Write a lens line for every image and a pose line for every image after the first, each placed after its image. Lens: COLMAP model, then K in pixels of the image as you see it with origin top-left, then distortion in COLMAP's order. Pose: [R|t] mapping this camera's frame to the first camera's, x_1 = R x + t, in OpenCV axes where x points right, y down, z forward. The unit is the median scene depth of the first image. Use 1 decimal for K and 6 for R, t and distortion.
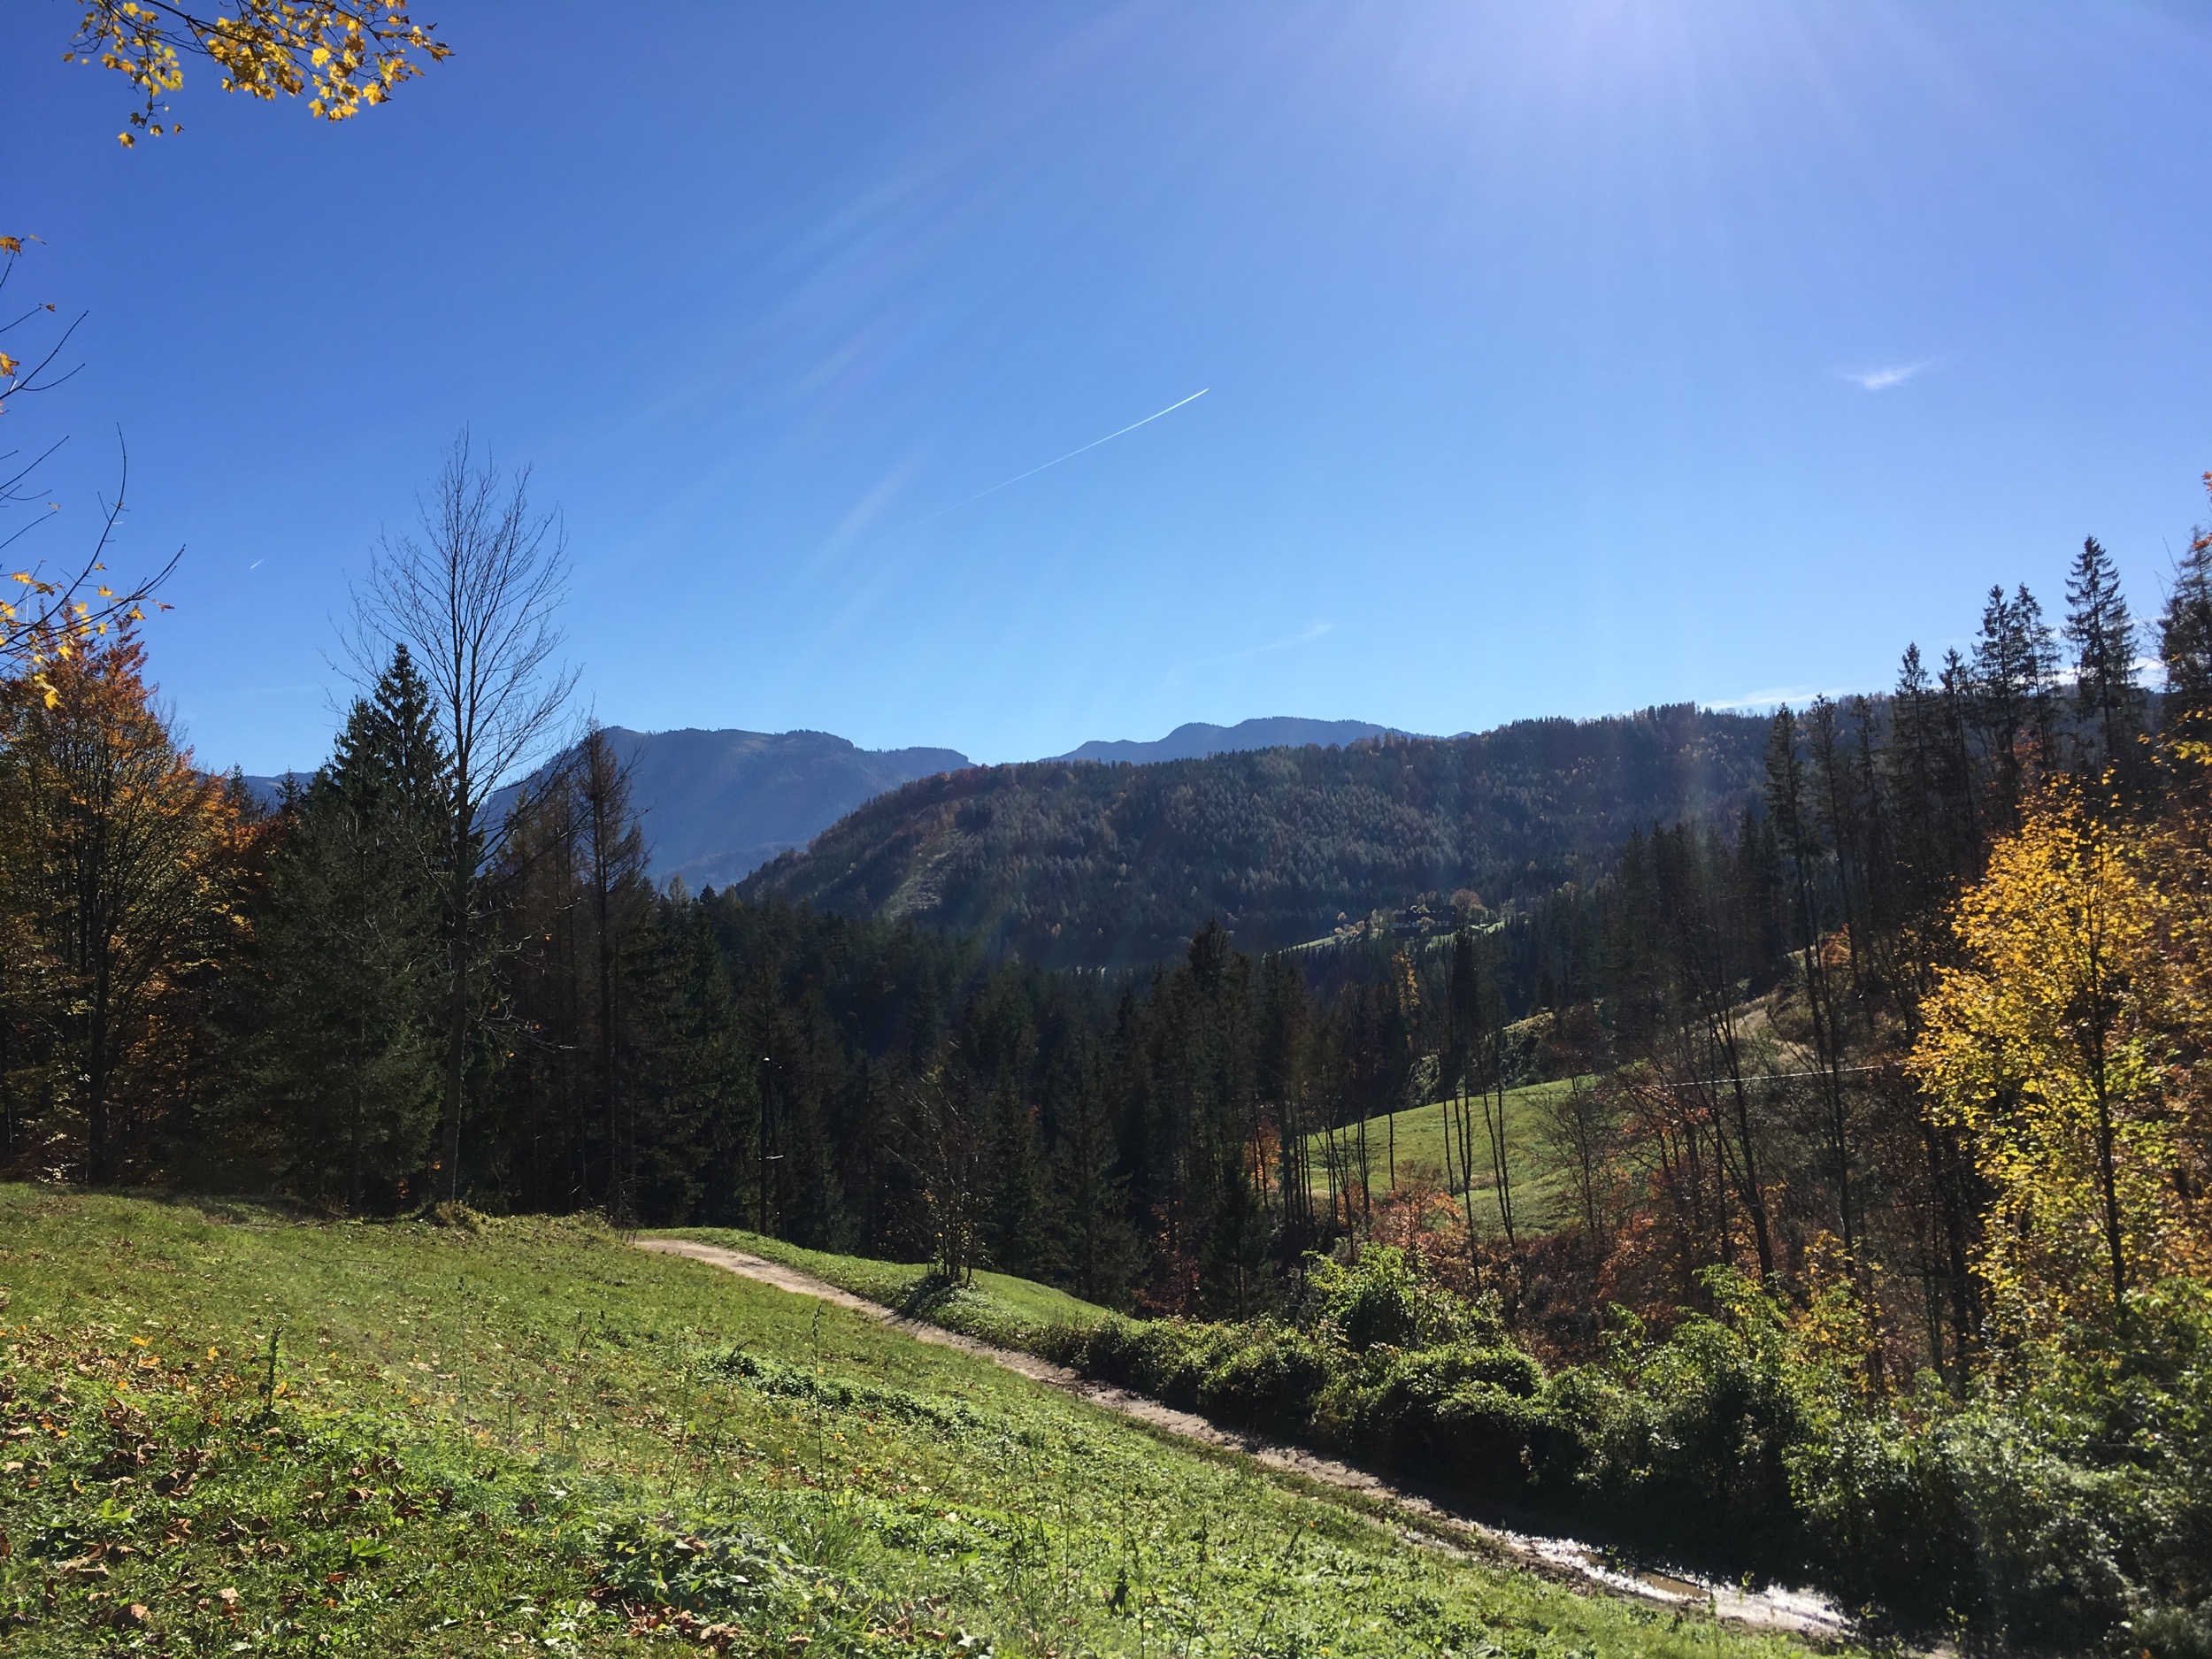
lens RADIAL K [[1858.2, 0, 1119.5], [0, 1858.2, 827.5], [0, 0, 1]] dist [0.070790, -0.102870]
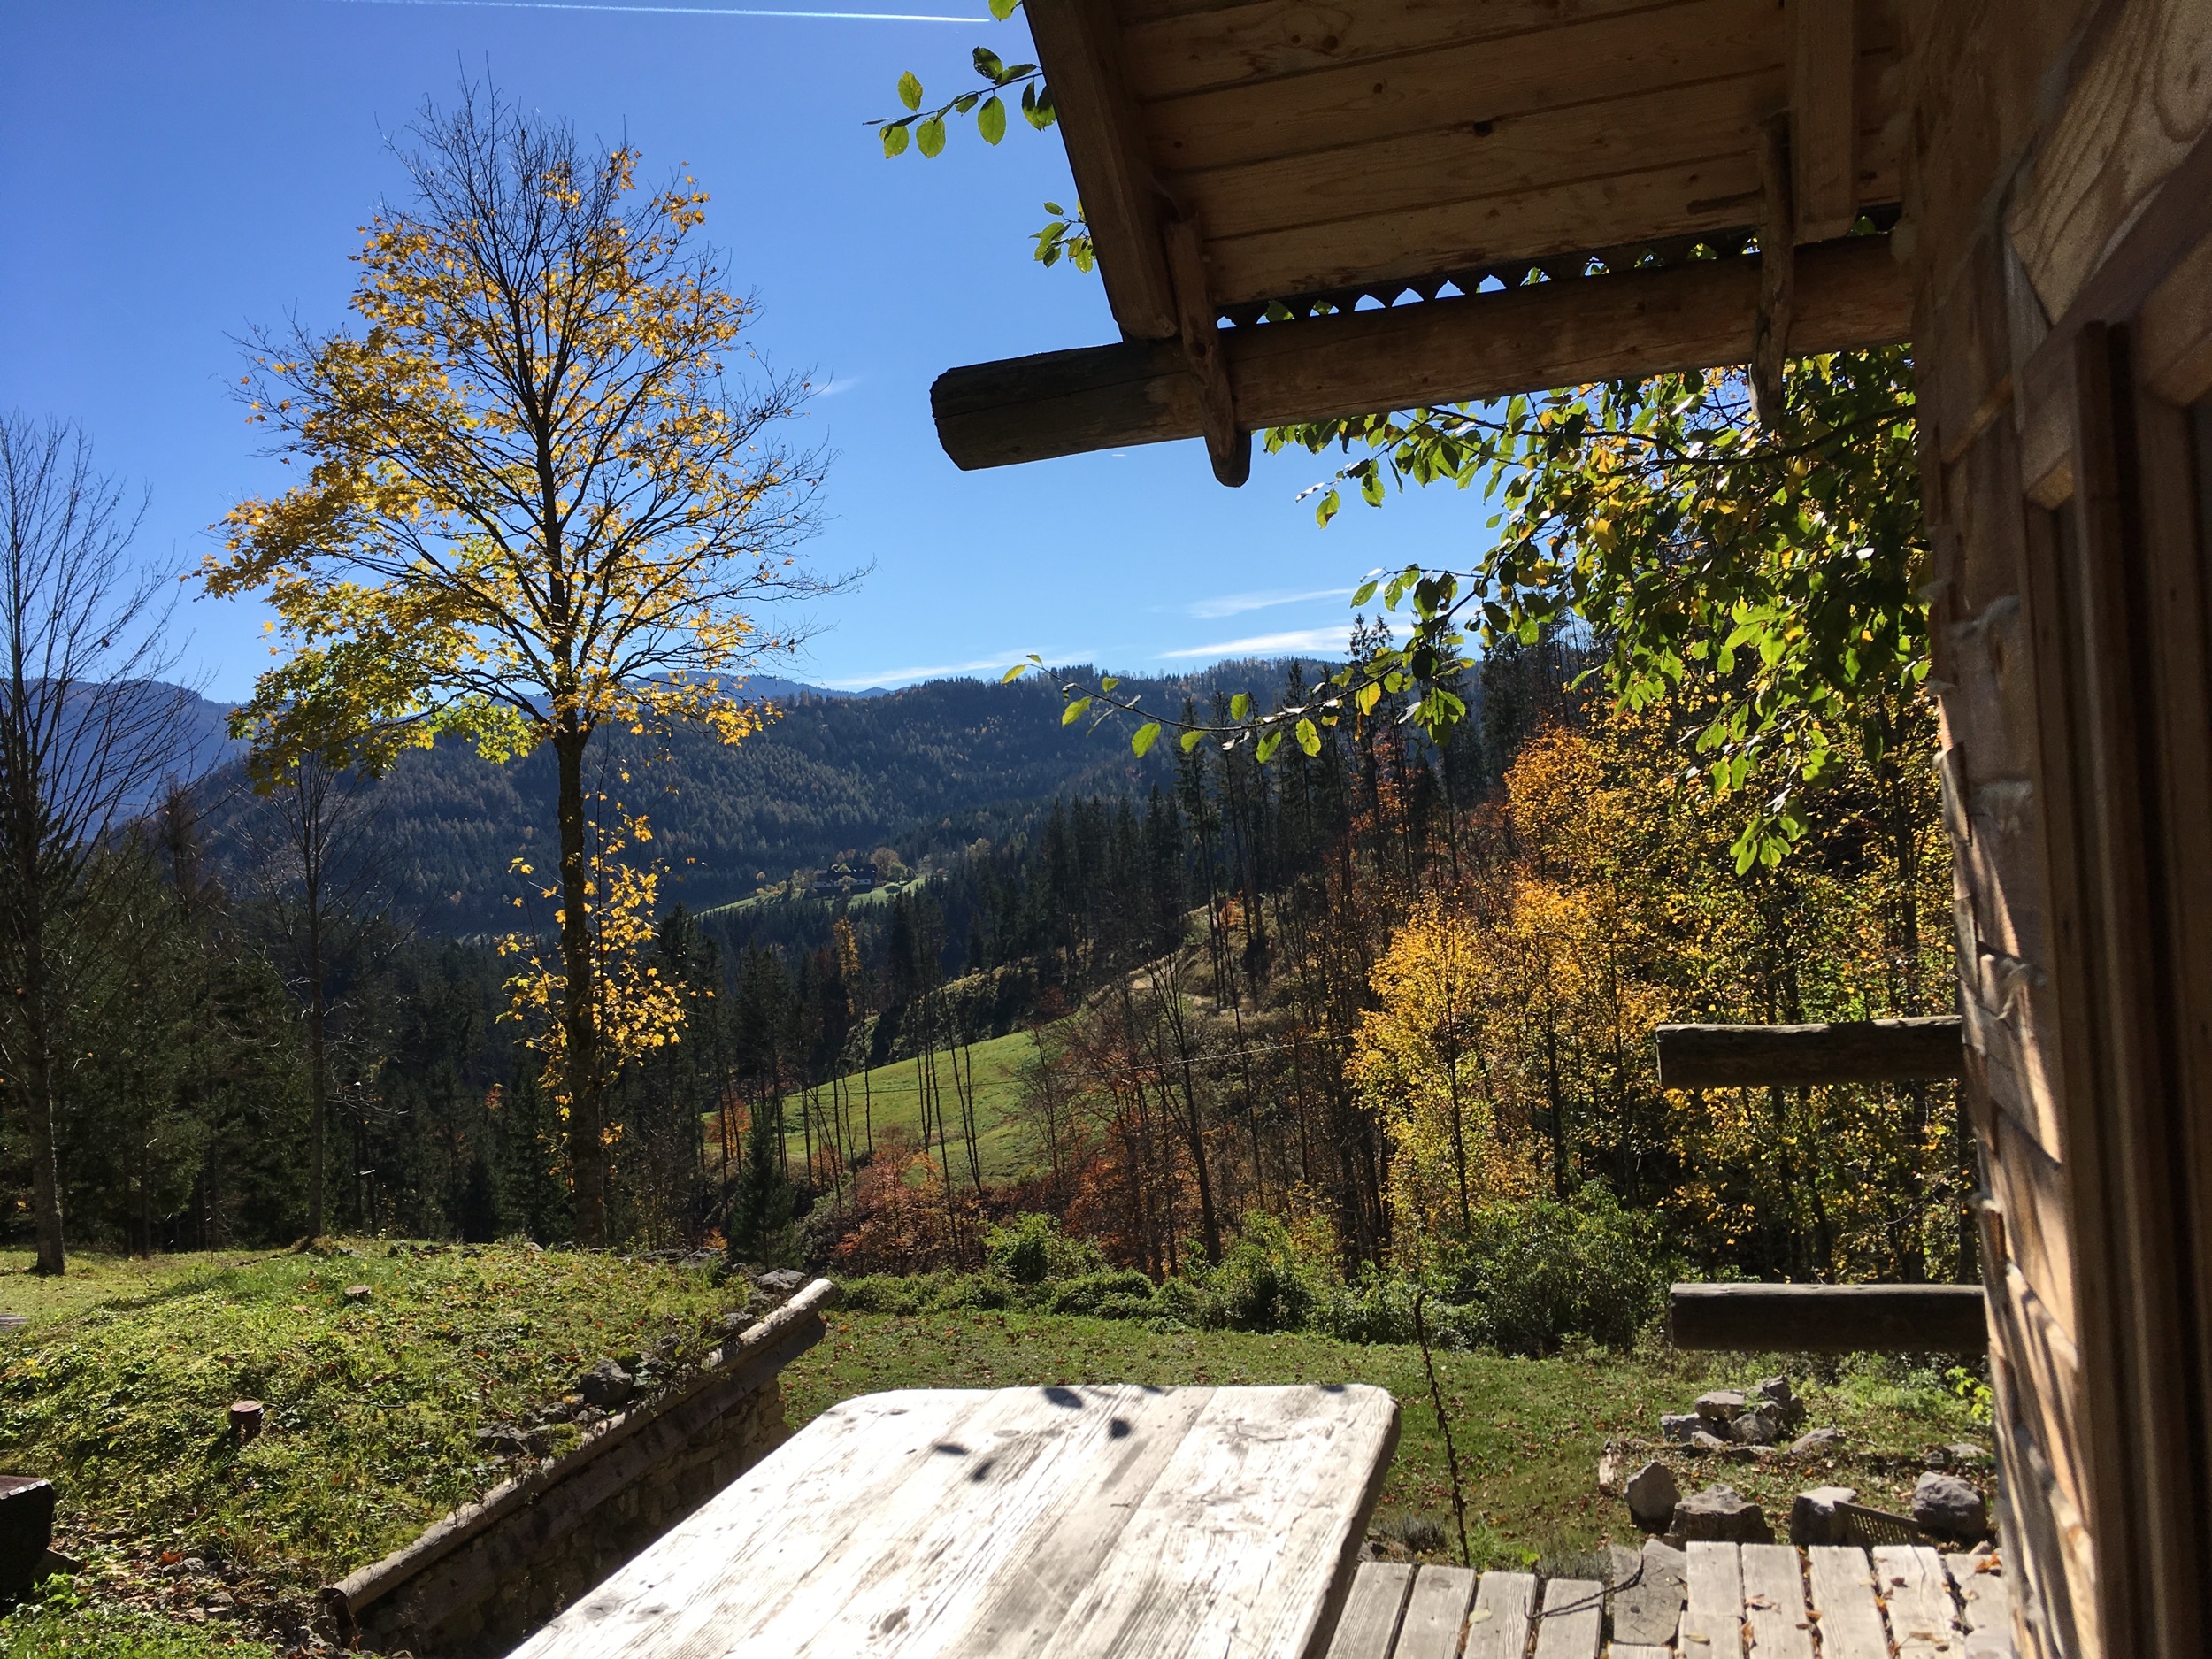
lens RADIAL K [[1858.2, 0, 1119.5], [0, 1858.2, 827.5], [0, 0, 1]] dist [0.070790, -0.102870]
pose [[0.950919, -0.016053, 0.309023, -0.049879], [0.008291, 0.999617, 0.026415, -0.025136], [-0.309329, -0.022556, 0.950688, -0.088539]]
